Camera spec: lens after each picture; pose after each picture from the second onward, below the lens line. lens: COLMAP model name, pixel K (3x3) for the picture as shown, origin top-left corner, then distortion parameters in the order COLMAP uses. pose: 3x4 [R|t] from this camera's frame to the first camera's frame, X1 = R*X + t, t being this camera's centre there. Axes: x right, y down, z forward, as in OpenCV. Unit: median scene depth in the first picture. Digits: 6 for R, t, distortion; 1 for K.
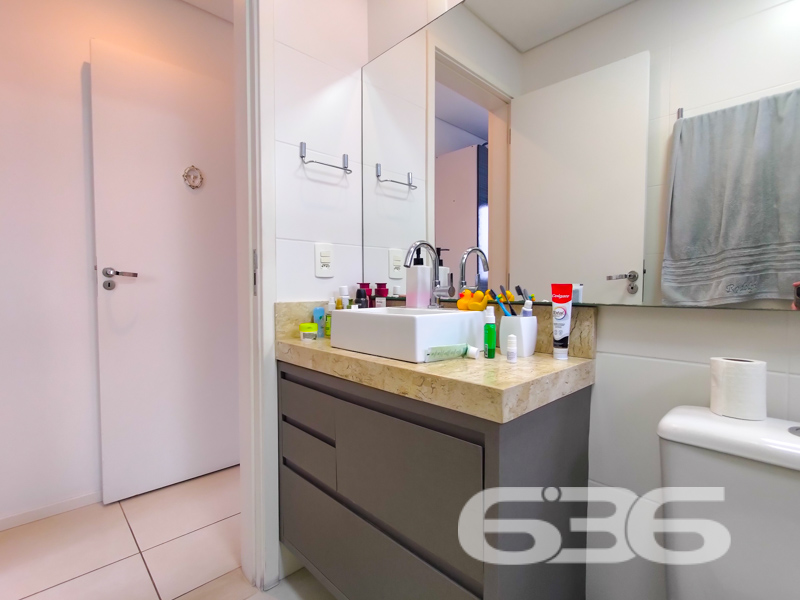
lens RADIAL K [[392.0, 0, 400.8], [0, 392.0, 302.2], [0, 0, 1]] dist [-0.002502, -0.000289]
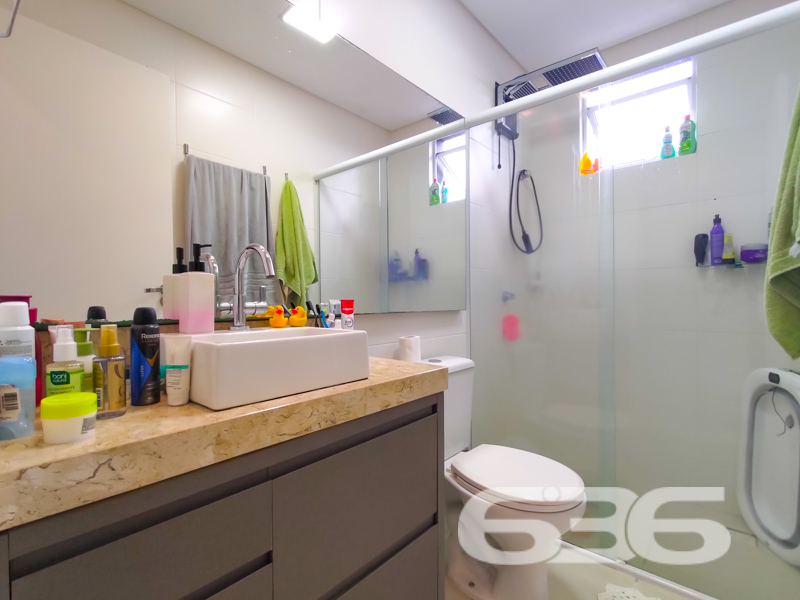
lens RADIAL K [[392.0, 0, 400.8], [0, 392.0, 302.2], [0, 0, 1]] dist [-0.002502, -0.000289]
pose [[-0.104911, -0.008723, 0.994443, -0.905941], [0.034665, 0.999322, 0.012423, -0.047233], [-0.993877, 0.035776, -0.104537, 0.940852]]
